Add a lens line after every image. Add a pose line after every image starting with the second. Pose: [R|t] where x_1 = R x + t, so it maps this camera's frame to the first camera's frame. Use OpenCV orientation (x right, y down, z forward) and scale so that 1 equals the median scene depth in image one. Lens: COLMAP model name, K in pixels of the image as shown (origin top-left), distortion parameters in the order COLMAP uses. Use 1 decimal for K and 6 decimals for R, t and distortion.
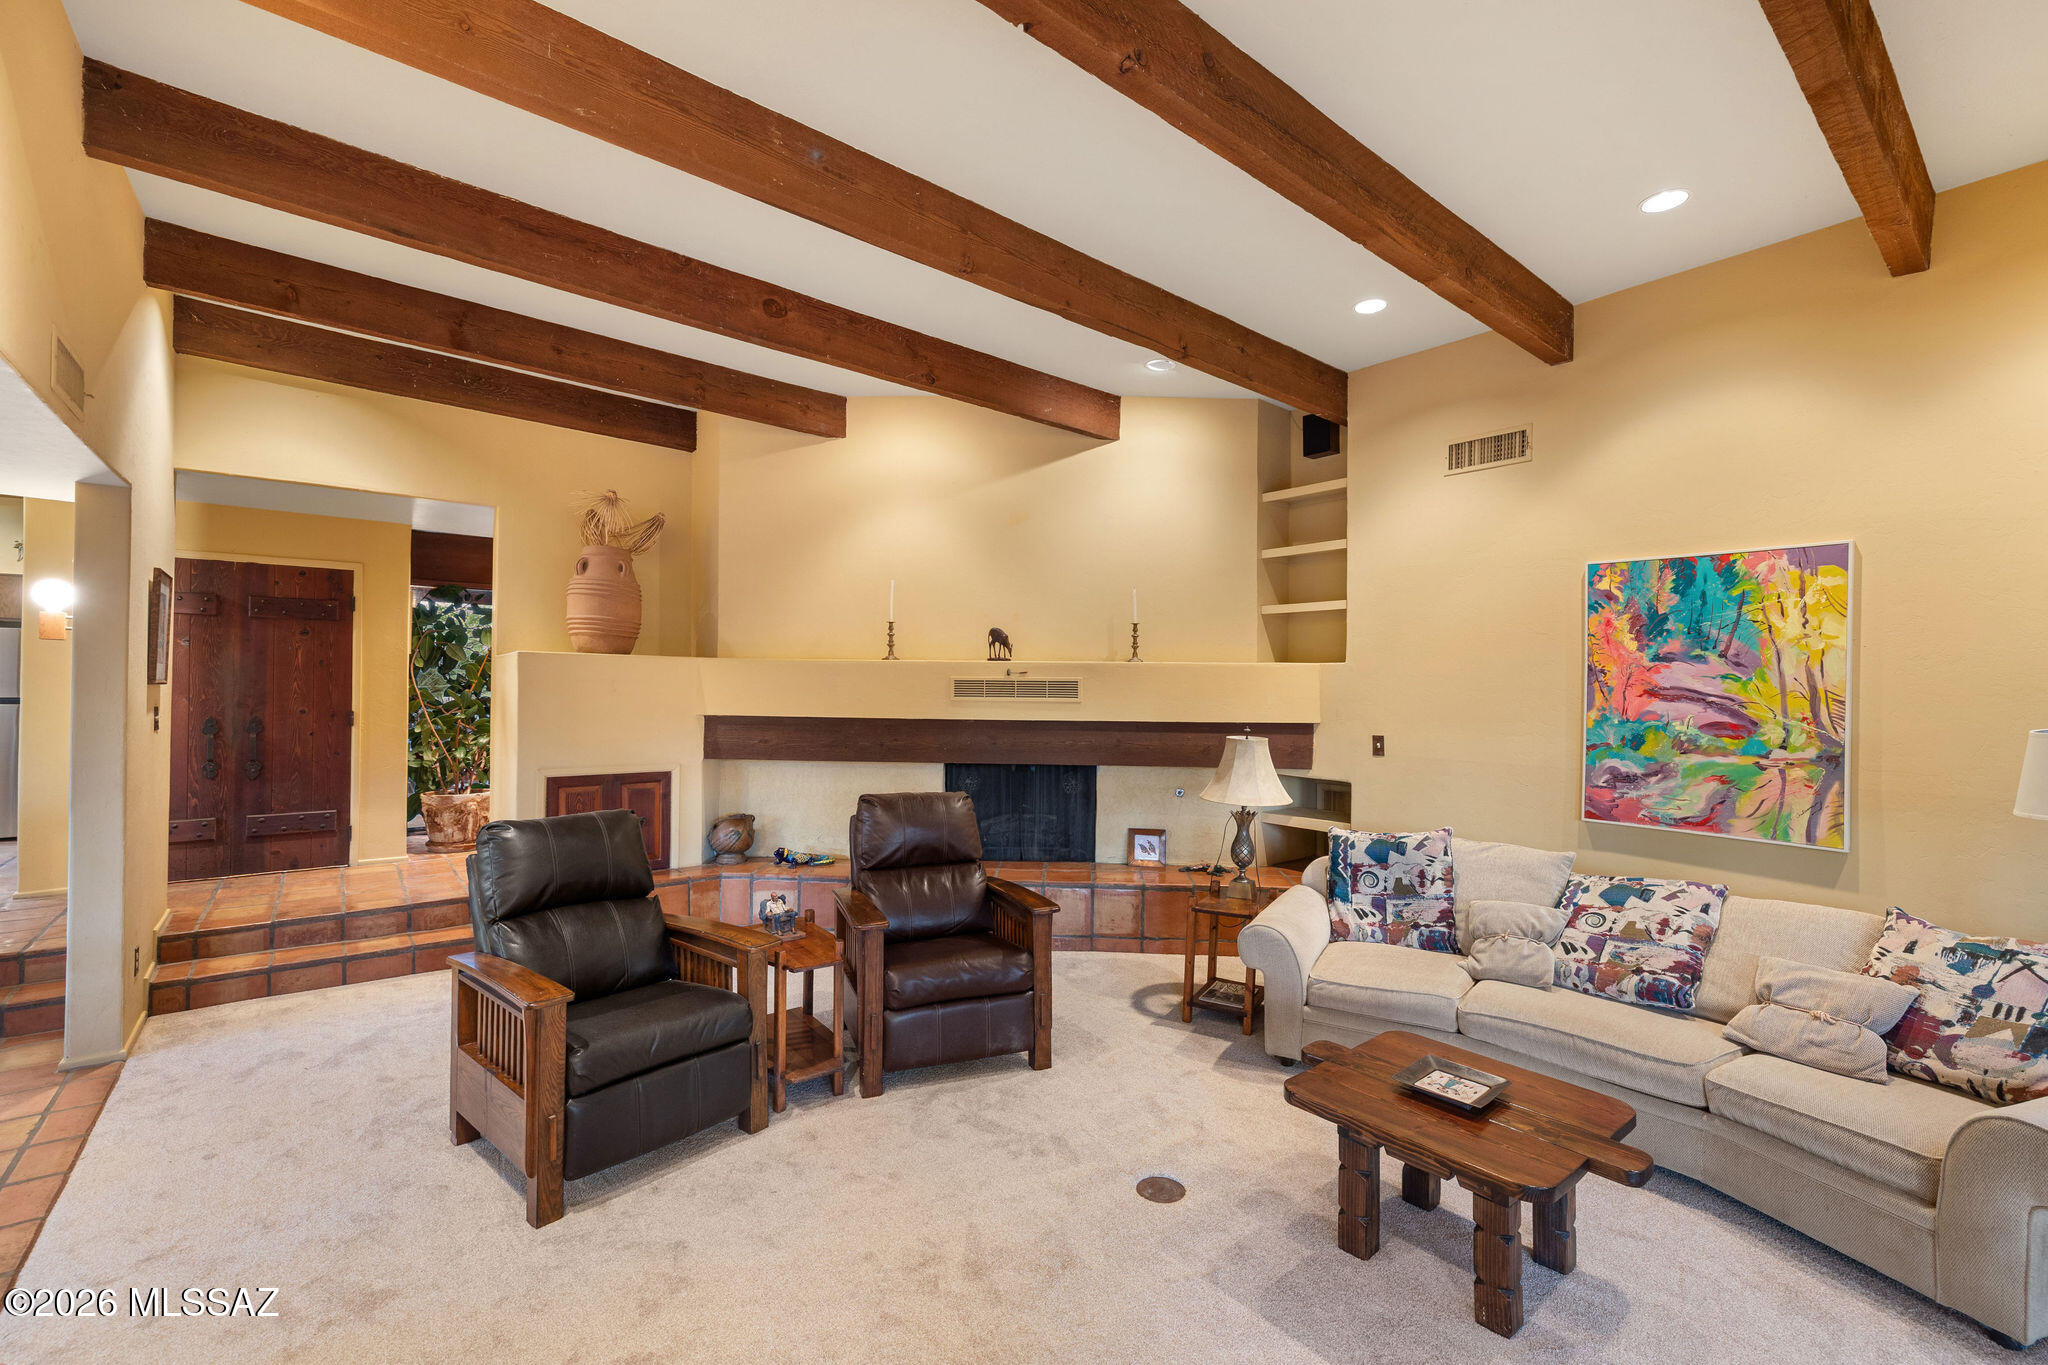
lens RADIAL K [[873.8, 0, 1024.0], [0, 873.8, 682.5], [0, 0, 1]] dist [-0.000298, -0.000028]
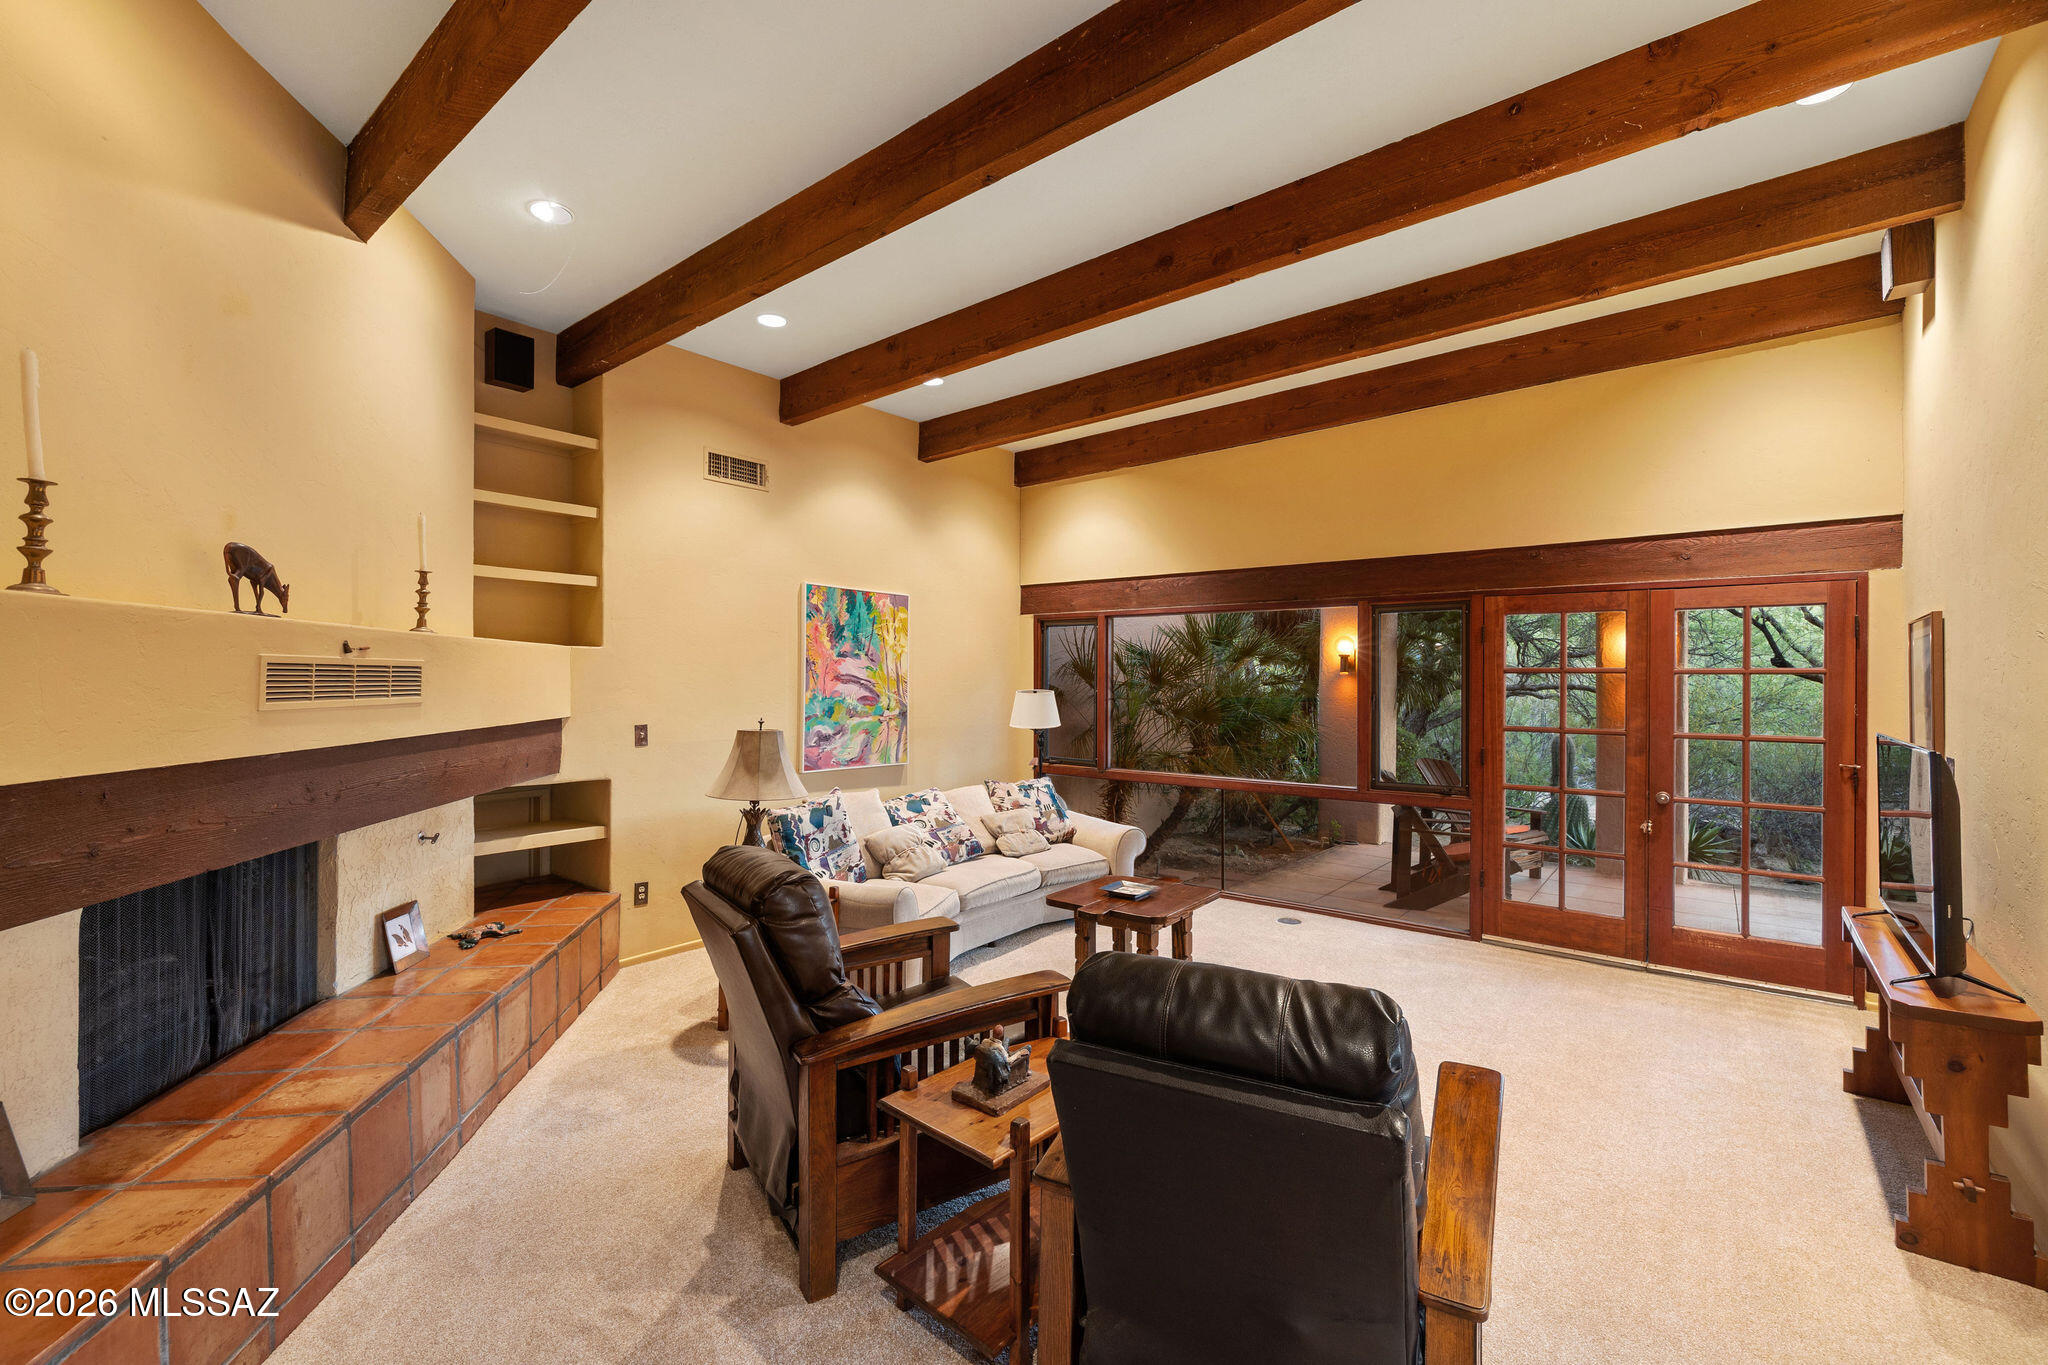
lens RADIAL K [[873.8, 0, 1024.0], [0, 873.8, 682.5], [0, 0, 1]] dist [-0.000298, -0.000028]
pose [[-0.219763, -0.013951, 0.975454, -0.783735], [-0.009081, 0.999884, 0.012255, -0.001682], [-0.975511, -0.006165, -0.219864, 1.006683]]
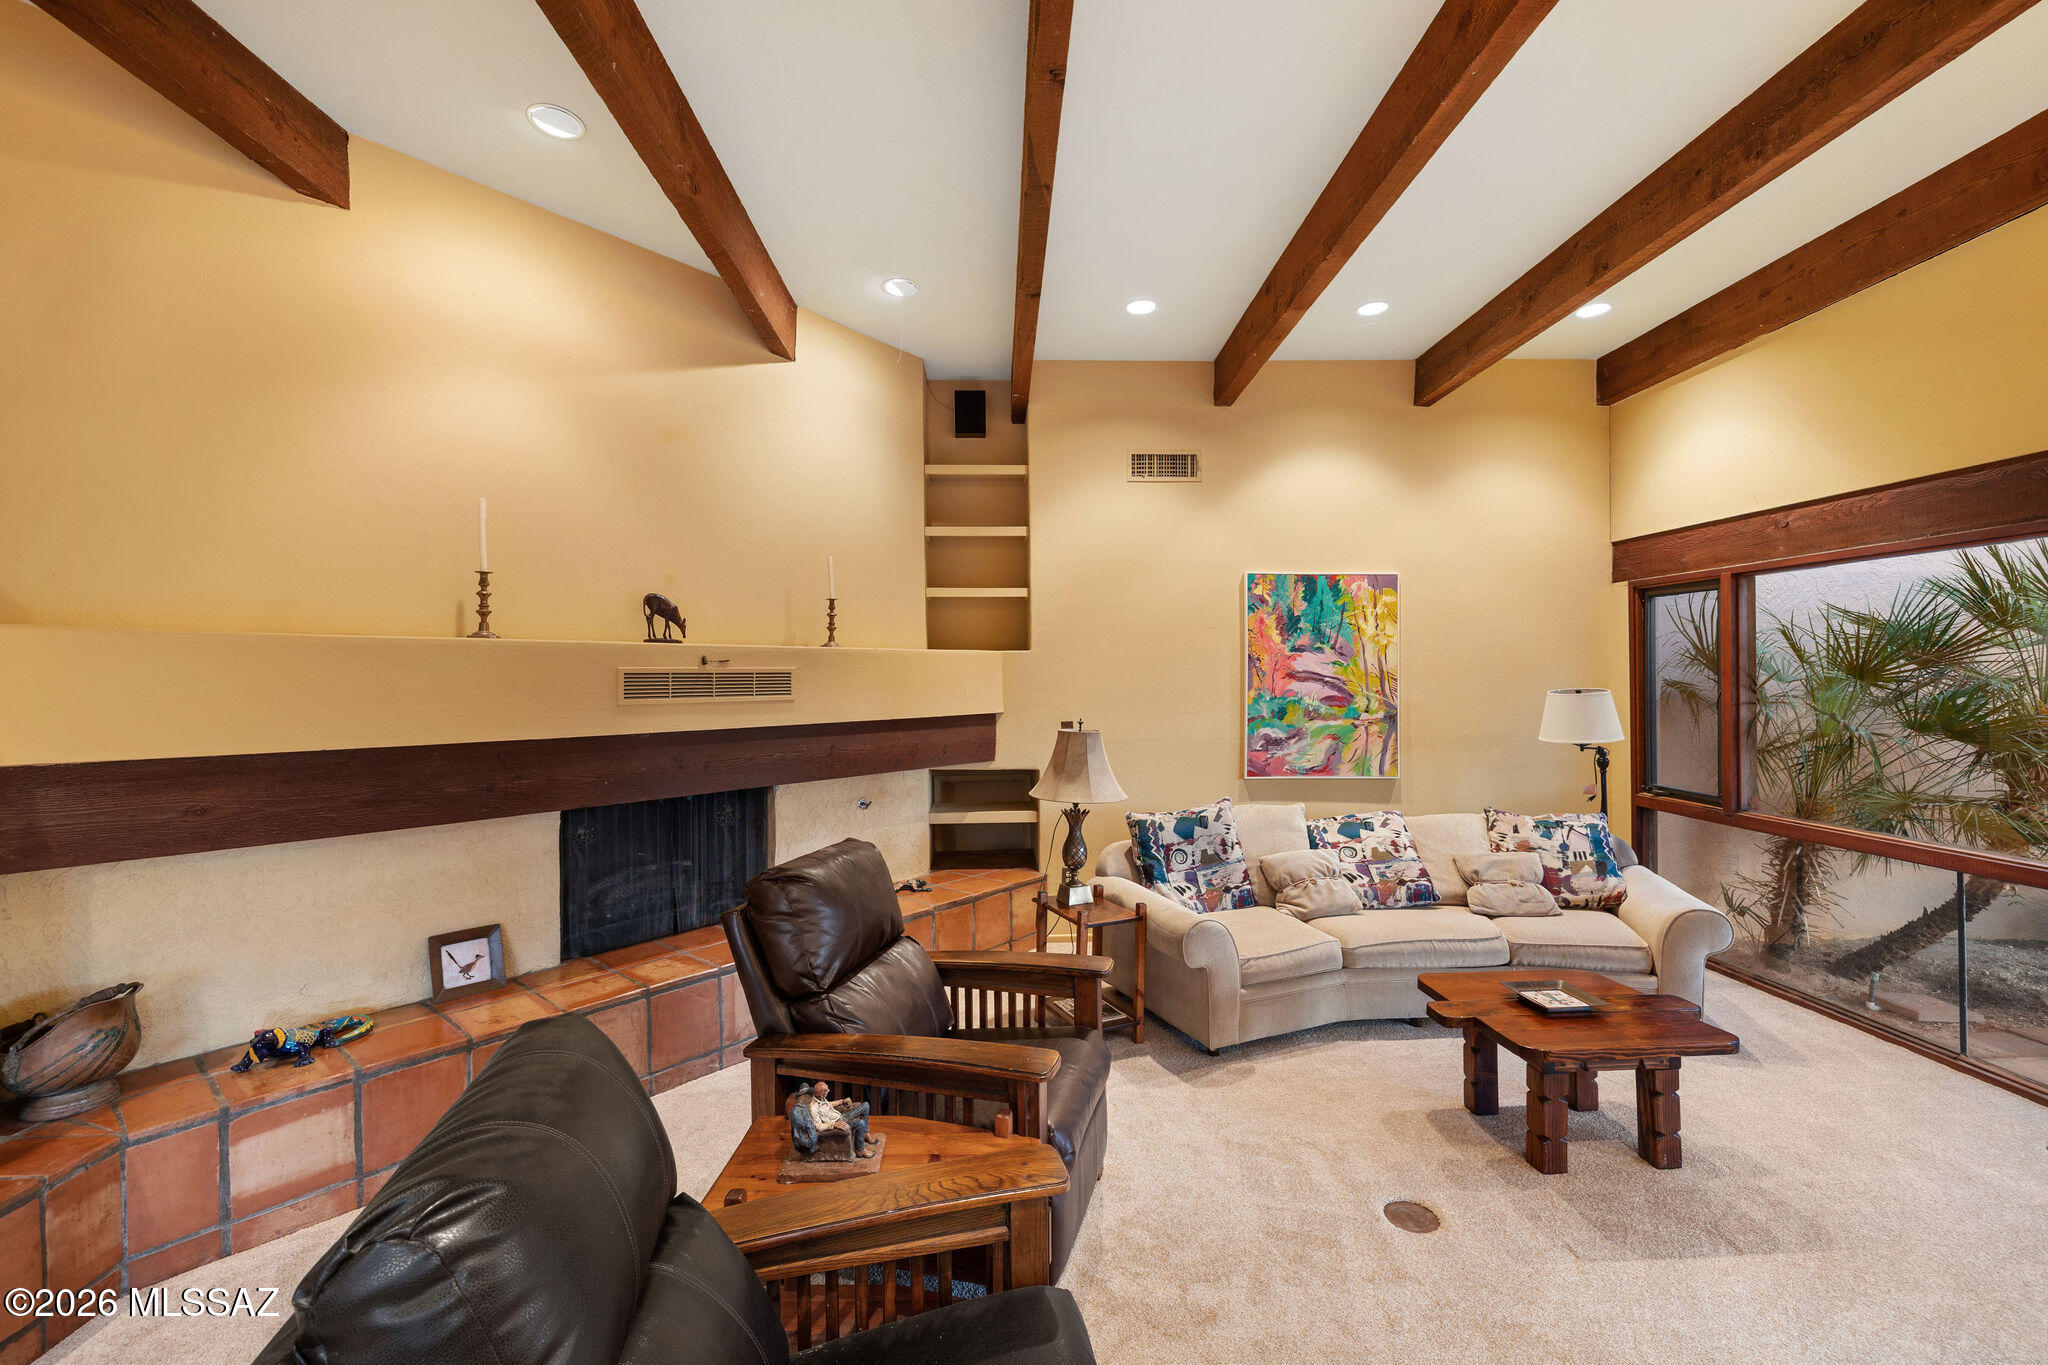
lens RADIAL K [[863.2, 0, 1024.0], [0, 863.2, 682.5], [0, 0, 1]] dist [-0.000471, -0.000102]
pose [[0.597433, -0.019737, 0.801676, -0.558529], [0.011250, 0.999805, 0.016232, -0.003302], [-0.801840, -0.000679, 0.597539, 0.539998]]
